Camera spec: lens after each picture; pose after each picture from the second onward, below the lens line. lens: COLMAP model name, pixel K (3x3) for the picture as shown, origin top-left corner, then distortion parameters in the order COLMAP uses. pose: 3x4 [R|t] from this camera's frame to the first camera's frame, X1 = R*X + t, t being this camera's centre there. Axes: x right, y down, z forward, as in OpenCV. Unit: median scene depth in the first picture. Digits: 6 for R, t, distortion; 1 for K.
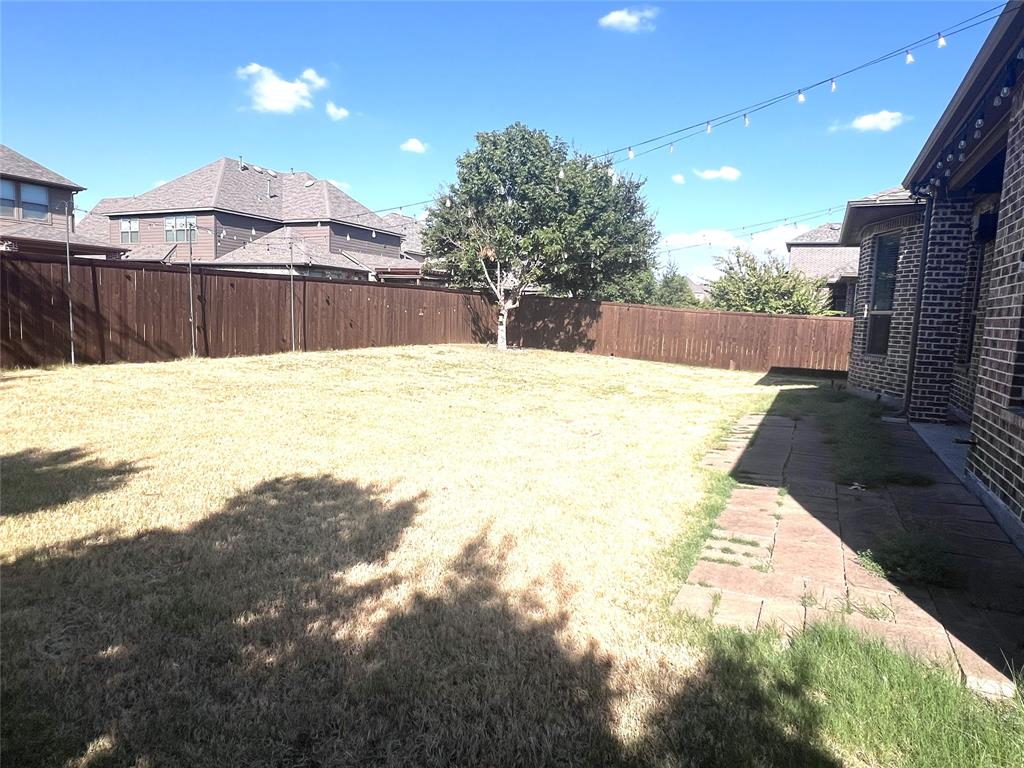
lens RADIAL K [[629.5, 0, 513.6], [0, 629.5, 387.9], [0, 0, 1]] dist [-0.034807, -0.003310]
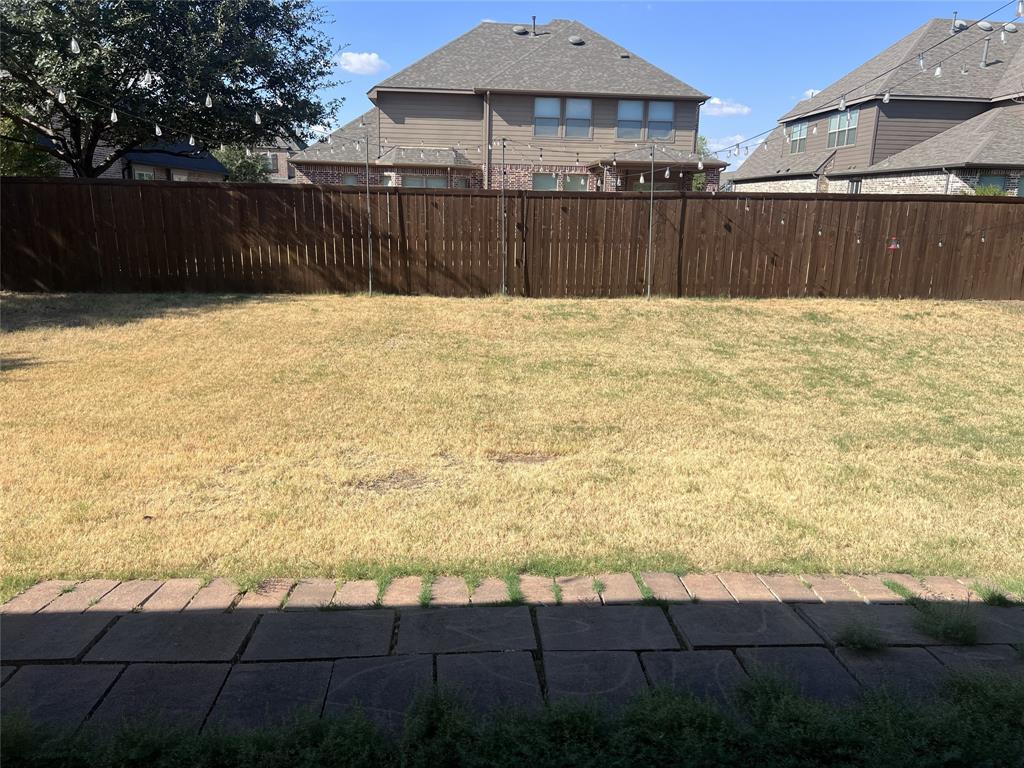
lens RADIAL K [[762.0, 0, 511.9], [0, 762.0, 383.9], [0, 0, 1]] dist [0.012908, -0.006950]
pose [[0.489832, 0.165647, -0.855936, 0.344212], [-0.103212, 0.985897, 0.131732, -0.055101], [0.865686, 0.023816, 0.500021, 0.388236]]
